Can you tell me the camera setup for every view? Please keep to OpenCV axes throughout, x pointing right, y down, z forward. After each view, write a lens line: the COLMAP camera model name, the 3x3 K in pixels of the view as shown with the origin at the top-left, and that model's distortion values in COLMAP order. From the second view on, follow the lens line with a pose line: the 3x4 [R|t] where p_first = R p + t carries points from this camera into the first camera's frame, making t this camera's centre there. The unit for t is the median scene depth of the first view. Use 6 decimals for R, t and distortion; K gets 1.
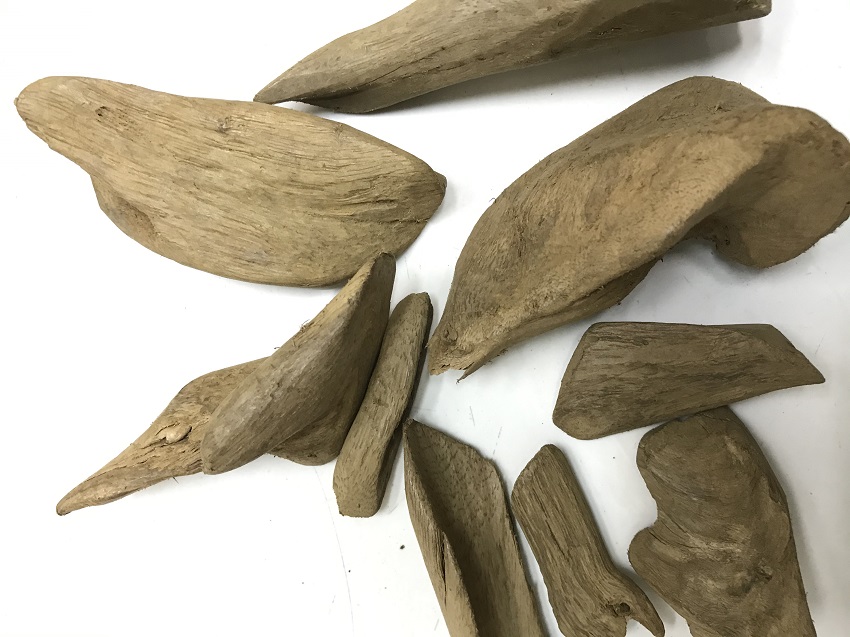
lens RADIAL K [[679.5, 0, 417.0], [0, 679.5, 313.0], [0, 0, 1]] dist [-0.002244, -0.053750]
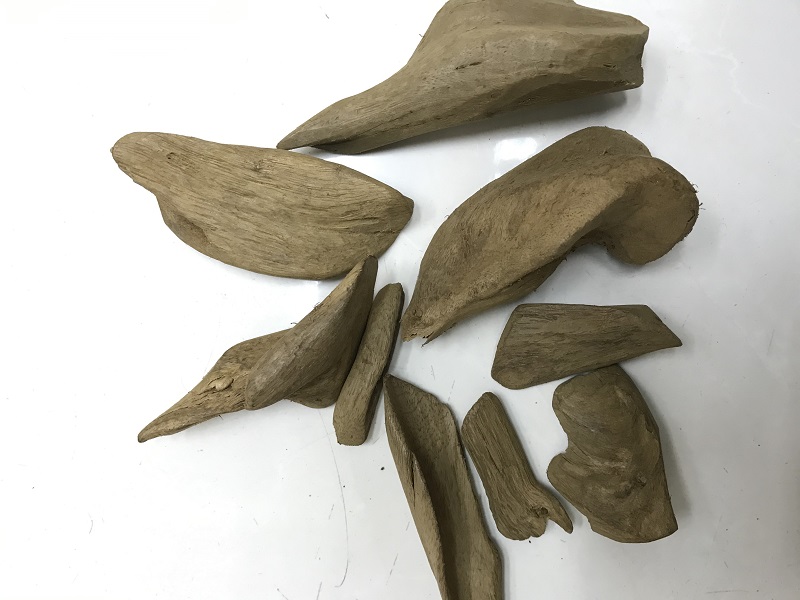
lens RADIAL K [[639.5, 0, 404.3], [0, 639.5, 305.1], [0, 0, 1]] dist [-0.002244, -0.053750]
pose [[0.999545, -0.004039, 0.029893, -0.017171], [0.003829, 0.999968, 0.007080, 0.006258], [-0.029920, -0.006962, 0.999528, -0.330188]]
